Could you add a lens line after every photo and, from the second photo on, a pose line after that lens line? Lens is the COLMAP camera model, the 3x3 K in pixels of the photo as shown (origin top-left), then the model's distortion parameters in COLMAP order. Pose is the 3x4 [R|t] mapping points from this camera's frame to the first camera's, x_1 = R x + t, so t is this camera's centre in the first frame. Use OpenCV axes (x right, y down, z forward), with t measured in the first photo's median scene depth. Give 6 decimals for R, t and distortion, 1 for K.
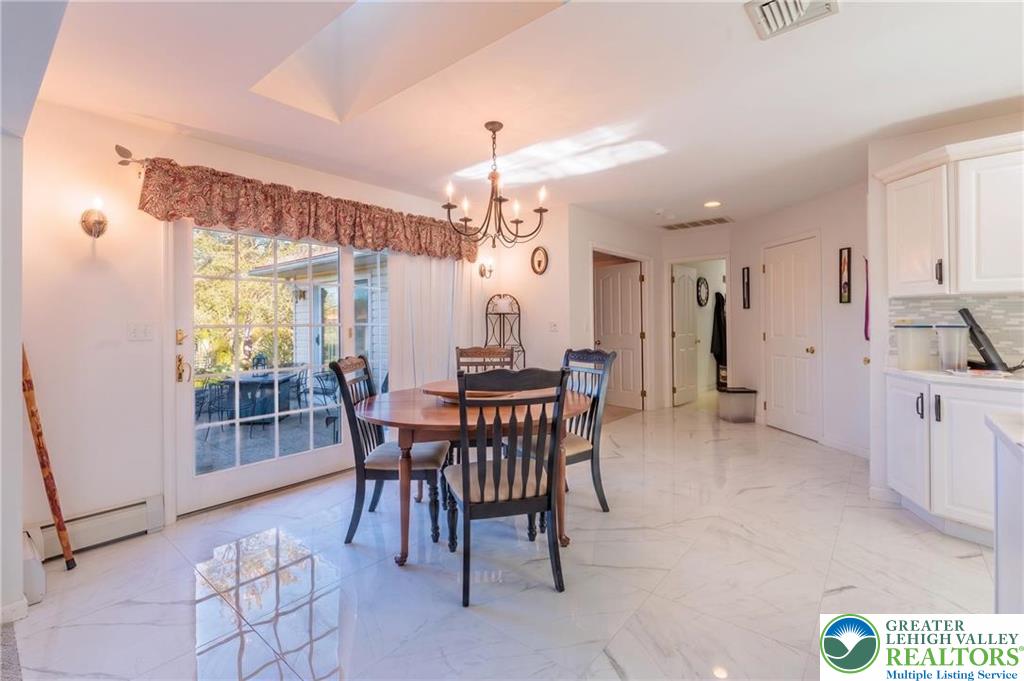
lens RADIAL K [[457.5, 0, 509.4], [0, 457.5, 332.3], [0, 0, 1]] dist [0.000586, 0.000142]
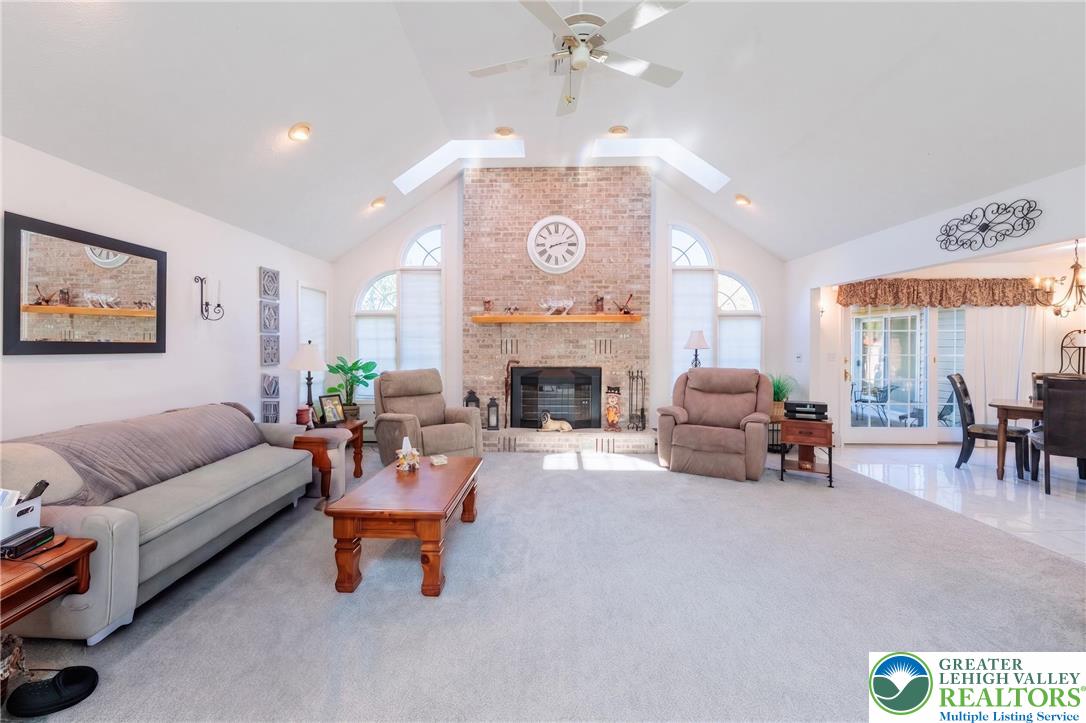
lens RADIAL K [[485.2, 0, 540.2], [0, 485.2, 352.8], [0, 0, 1]] dist [0.000586, 0.000142]
pose [[0.655075, 0.007098, -0.755531, 0.022304], [-0.016609, 0.999850, -0.005007, 0.004867], [0.755382, 0.015828, 0.655094, -1.294588]]
